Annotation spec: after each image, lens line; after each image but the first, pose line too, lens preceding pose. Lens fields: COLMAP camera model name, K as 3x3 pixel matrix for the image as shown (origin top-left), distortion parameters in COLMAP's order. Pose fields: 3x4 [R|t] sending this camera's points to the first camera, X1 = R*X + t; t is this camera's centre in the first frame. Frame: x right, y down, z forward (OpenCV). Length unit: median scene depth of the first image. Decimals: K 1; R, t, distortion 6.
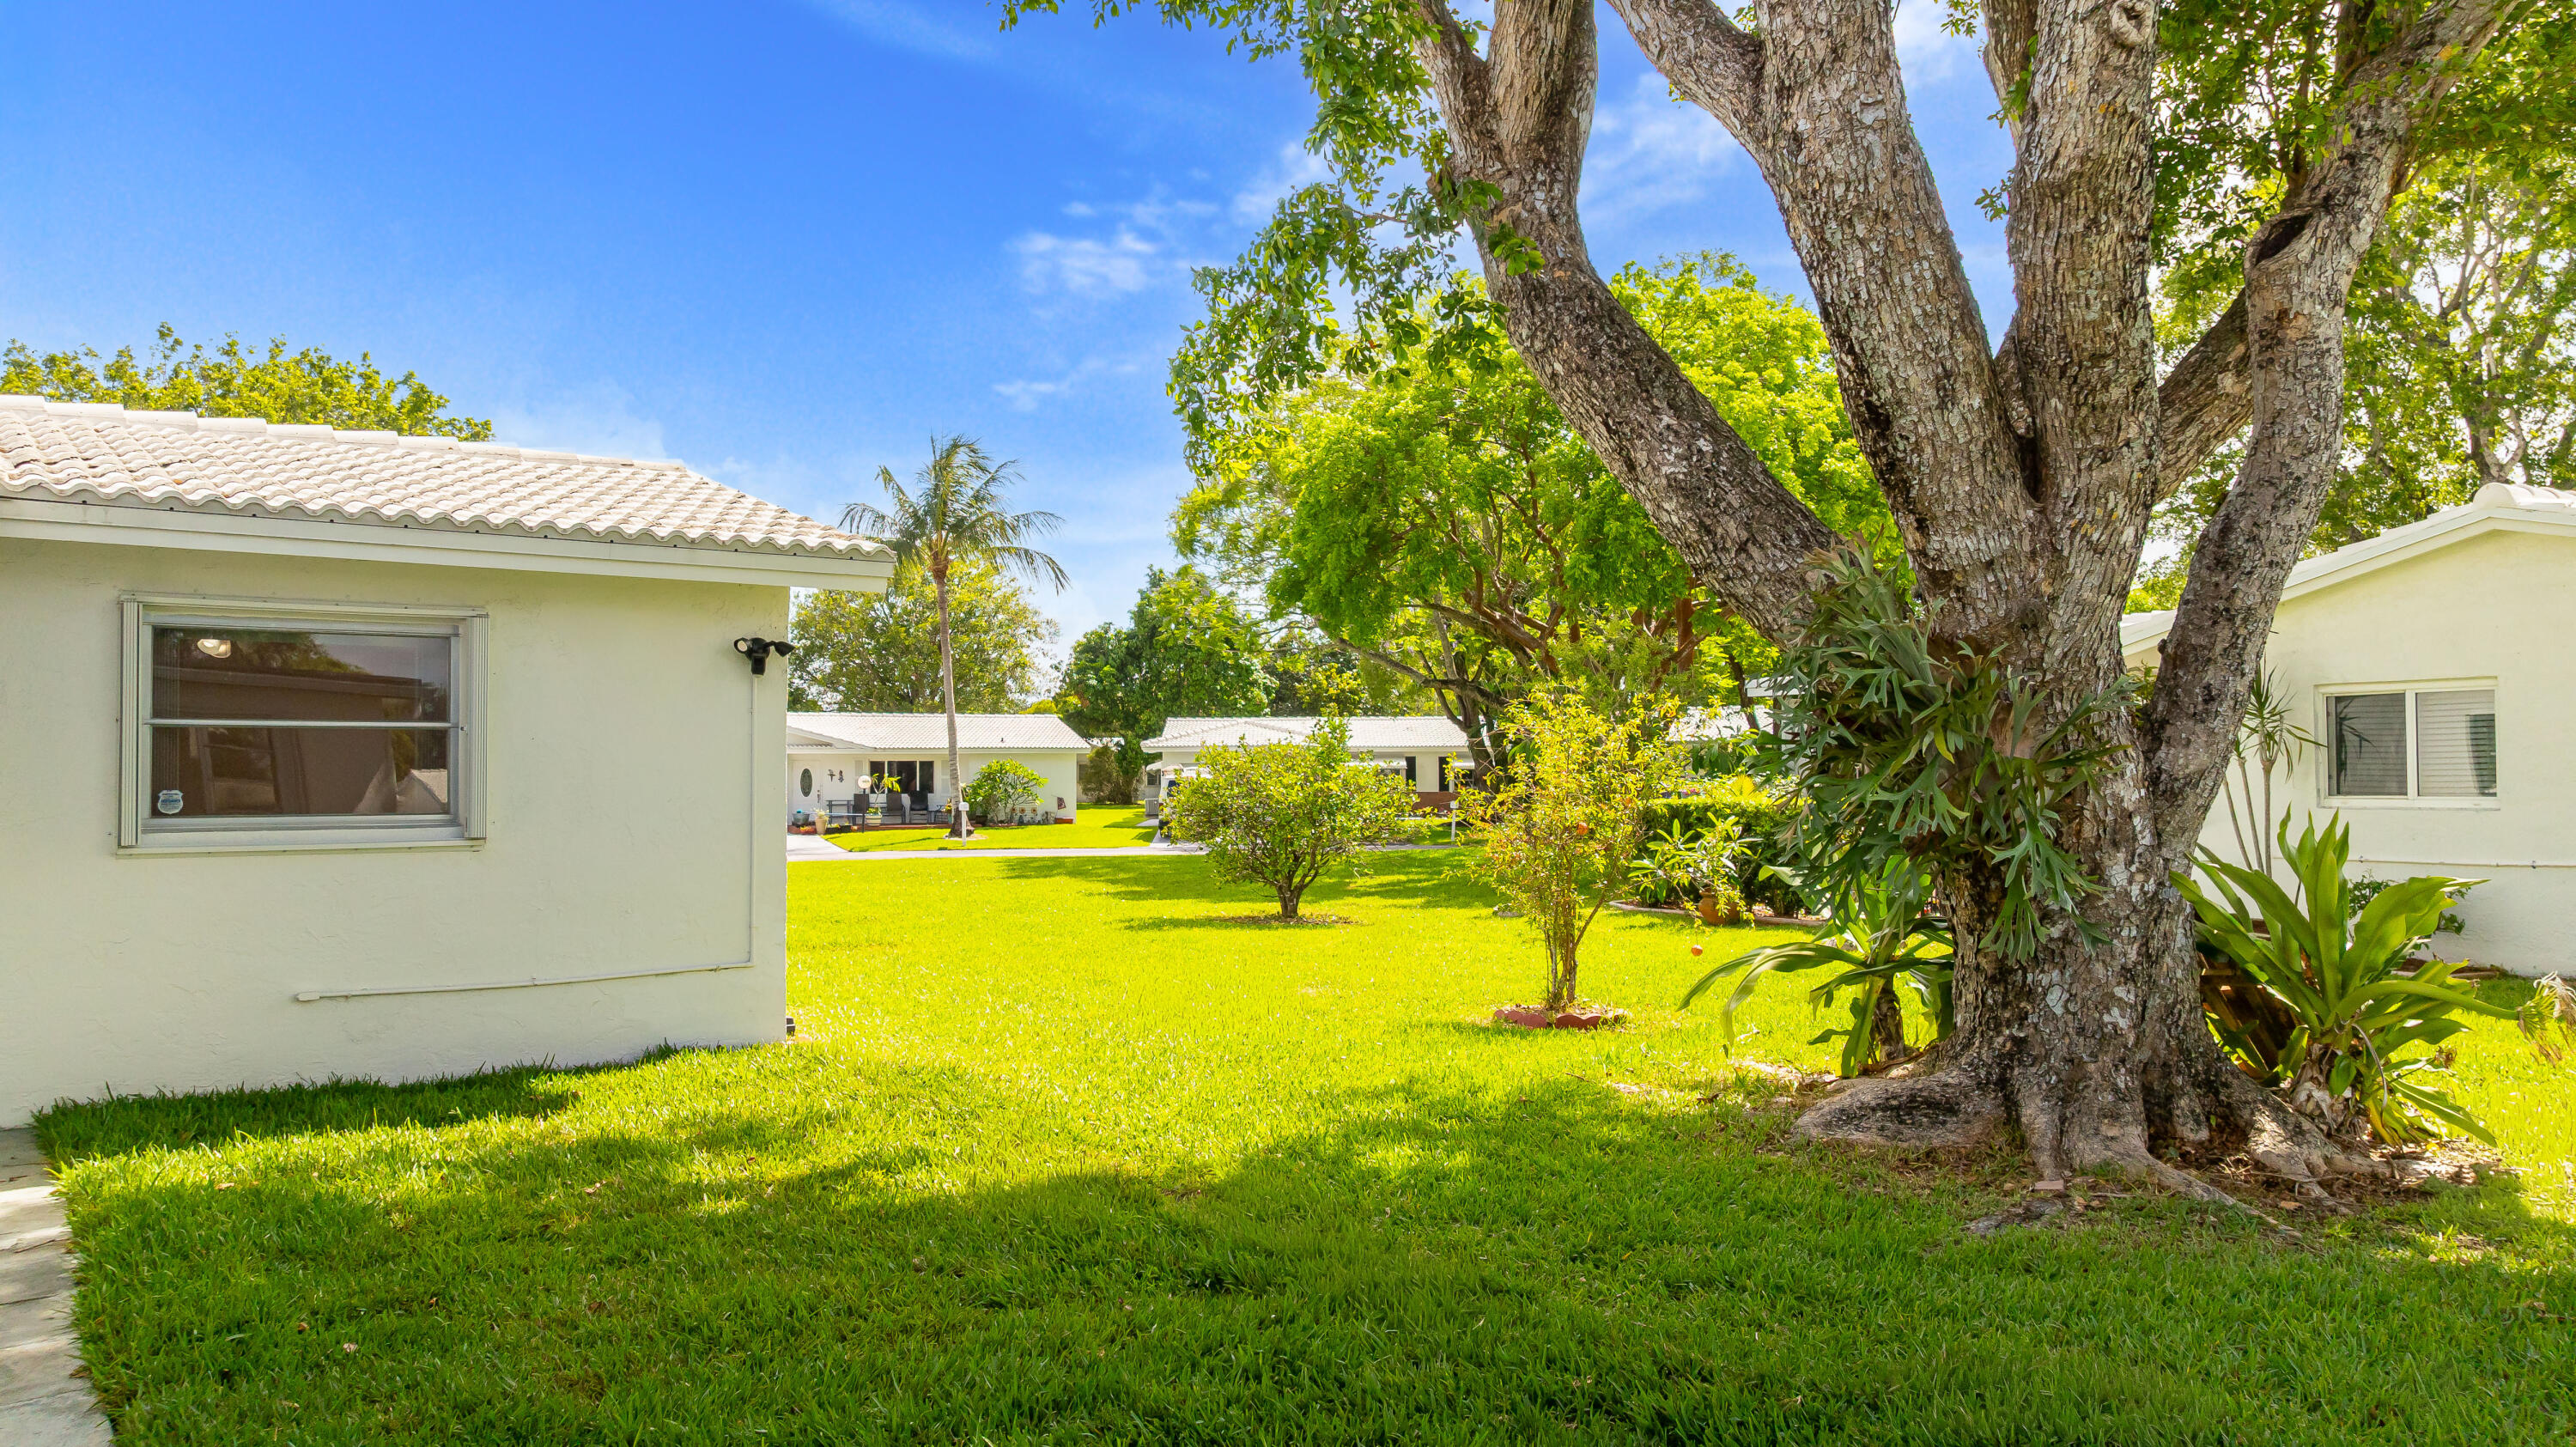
lens RADIAL K [[1858.8, 0, 1316.8], [0, 1858.8, 732.5], [0, 0, 1]] dist [-0.020392, 0.004492]
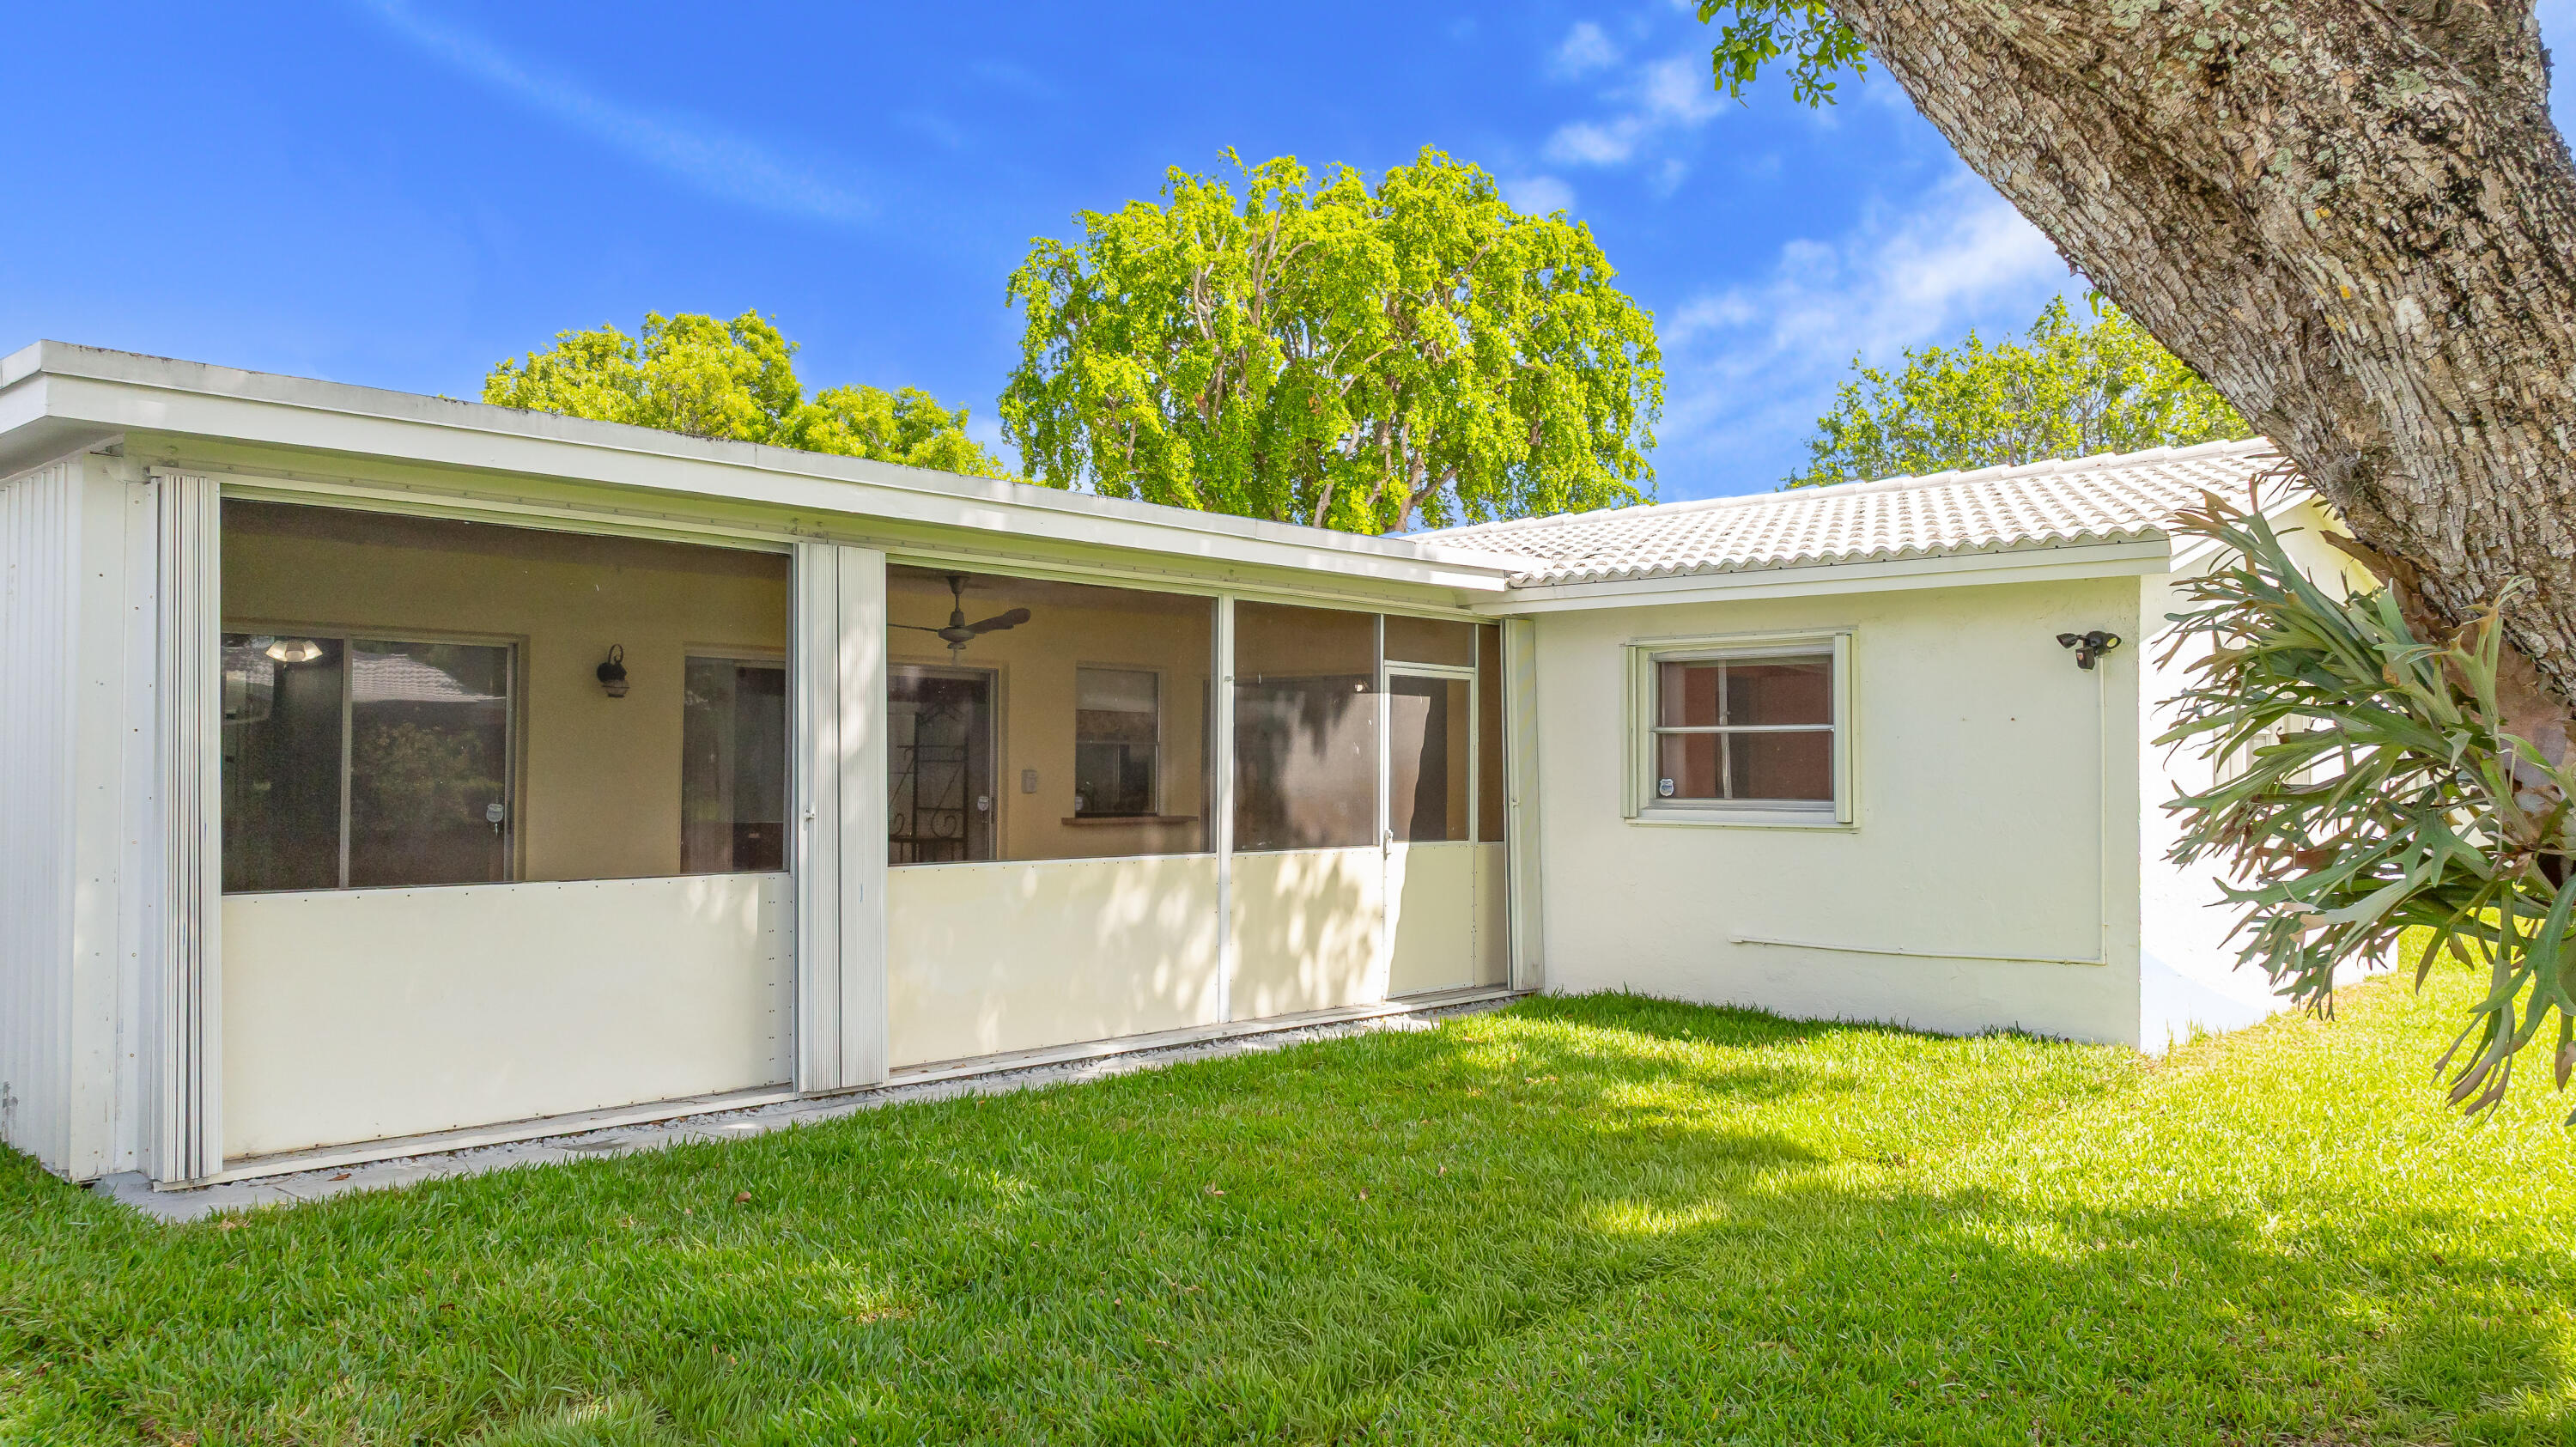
lens RADIAL K [[1858.8, 0, 1316.8], [0, 1858.8, 732.5], [0, 0, 1]] dist [-0.020392, 0.004492]
pose [[0.172893, -0.014593, -0.984833, 0.683761], [0.016206, 0.999797, -0.011970, 0.008496], [0.984807, -0.013891, 0.173094, 0.488012]]
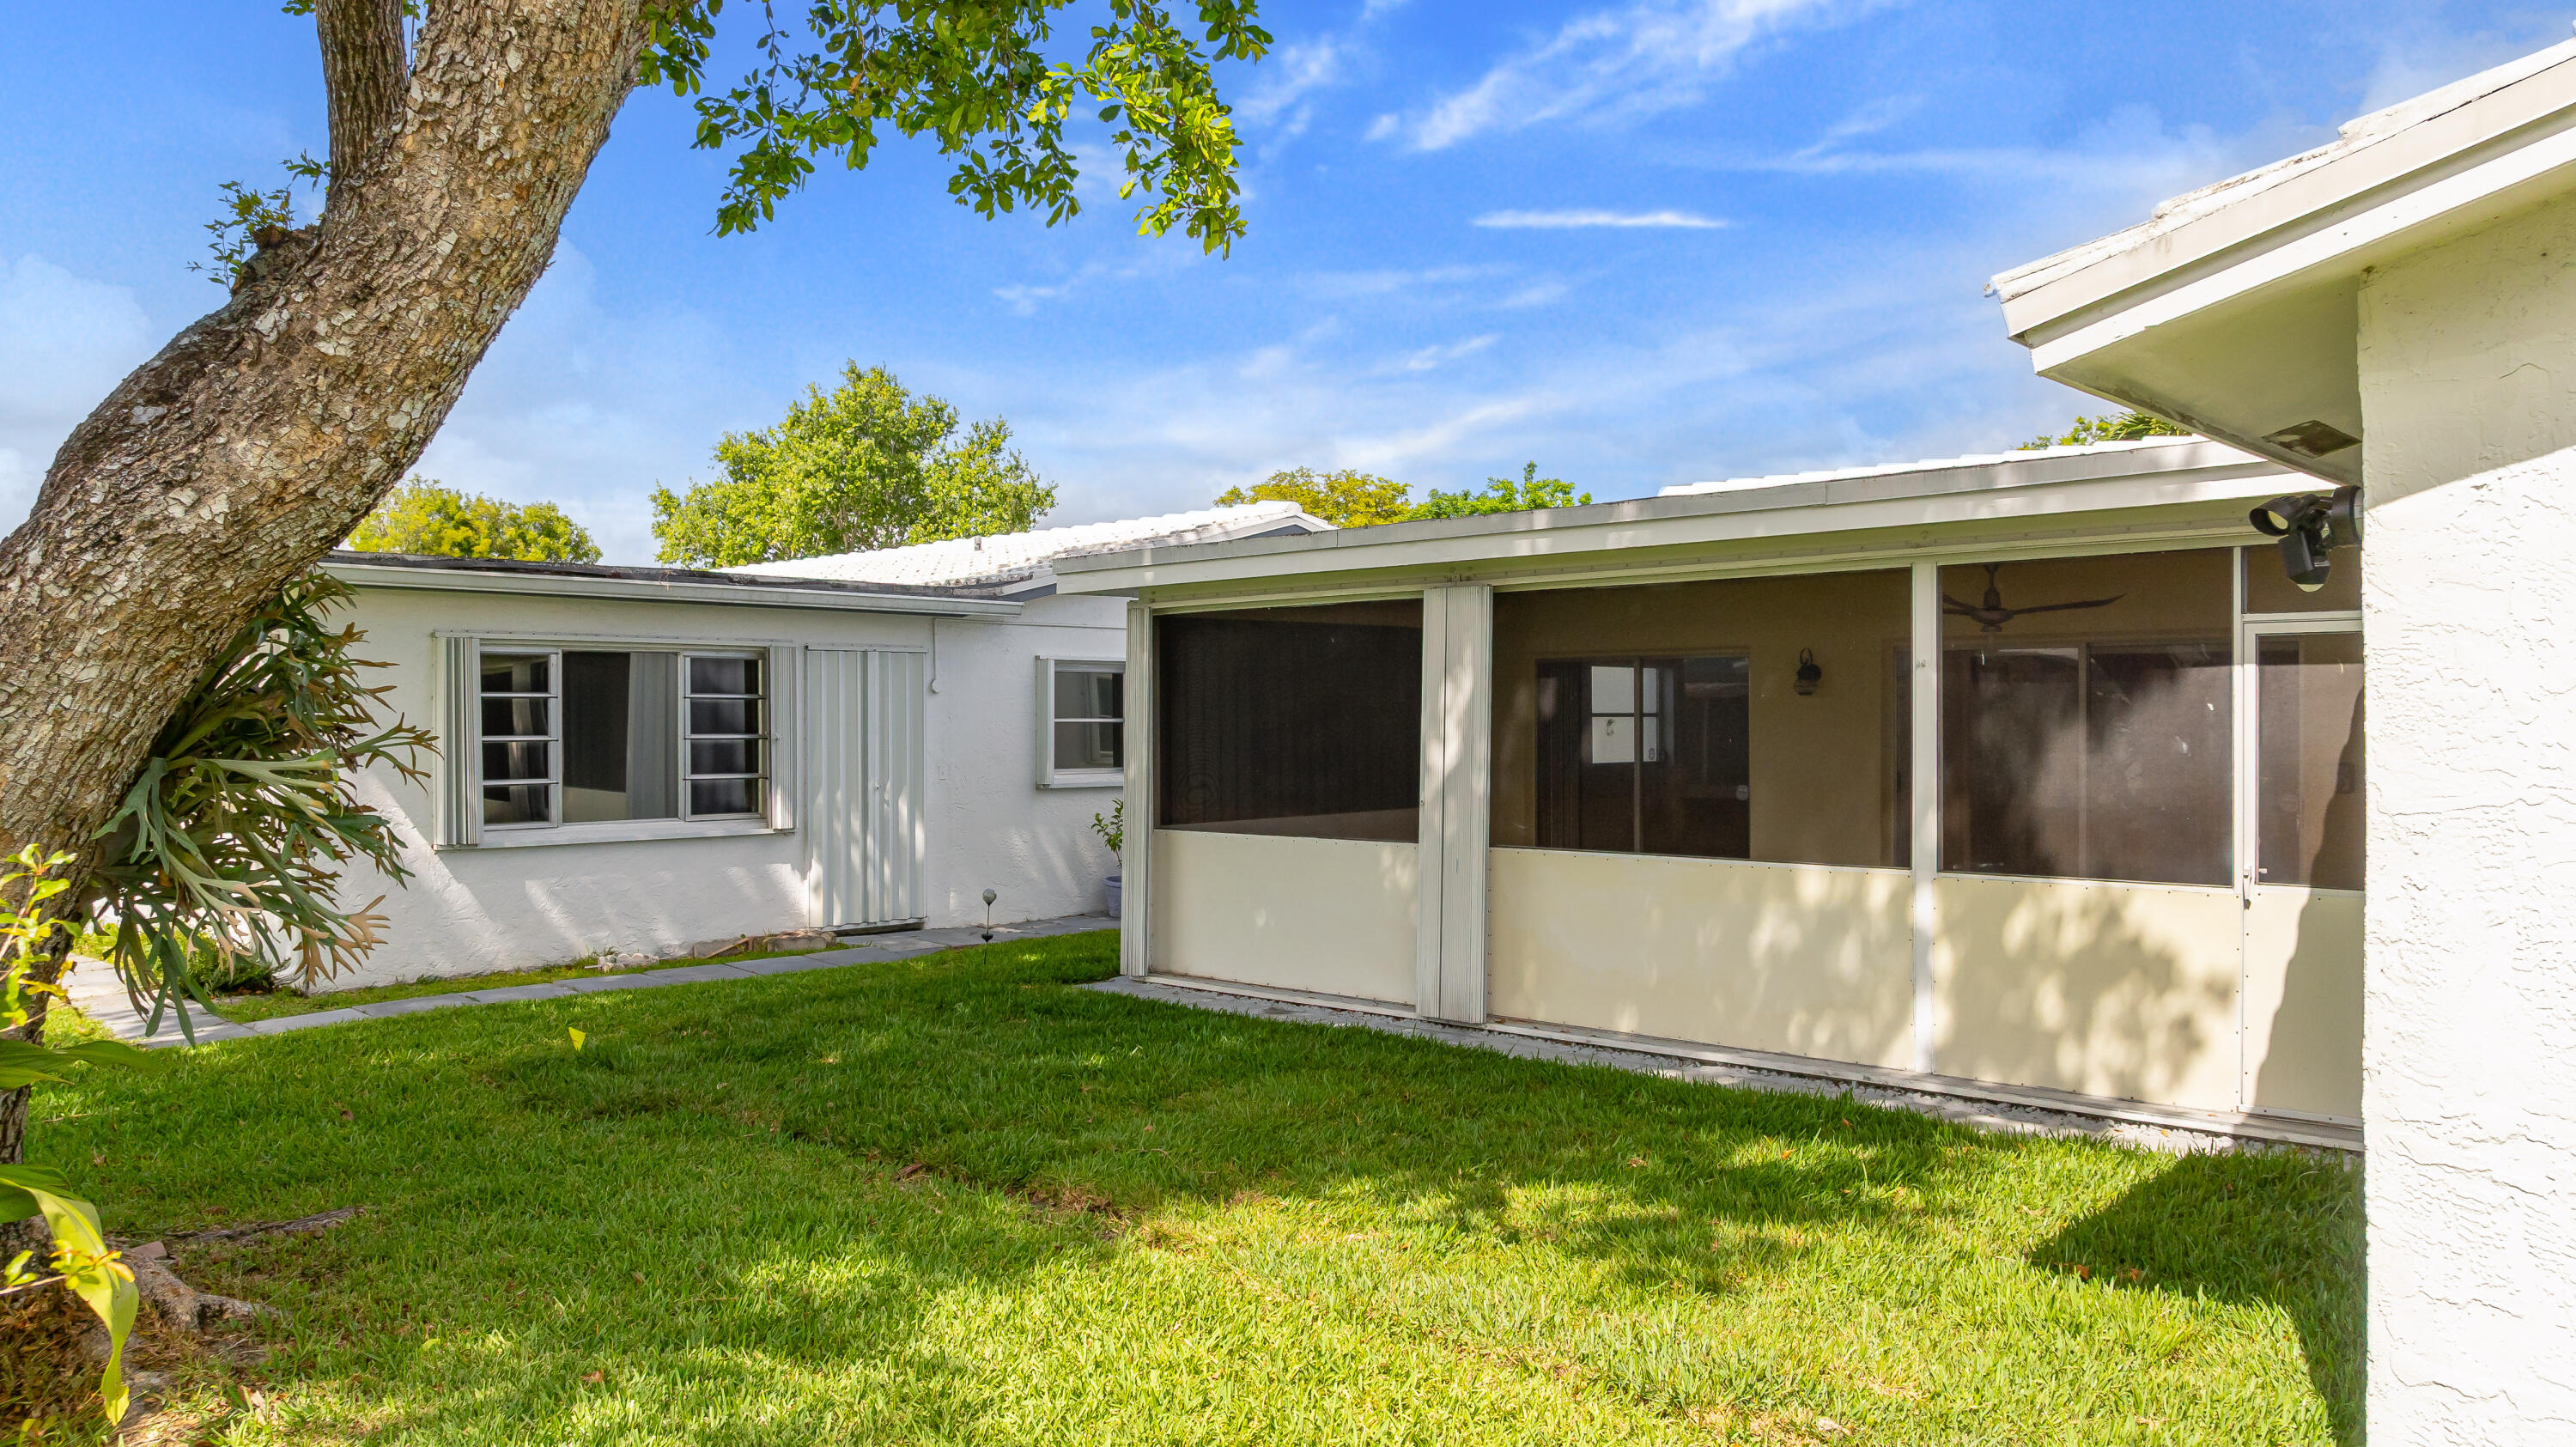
lens RADIAL K [[1838.7, 0, 1288.0], [0, 1838.7, 723.5], [0, 0, 1]] dist [-0.006188, 0.002356]
pose [[-0.988558, 0.011464, -0.150406, -0.025691], [0.014408, 0.999725, -0.018498, 0.003791], [0.150152, -0.020454, -0.988451, 1.570272]]
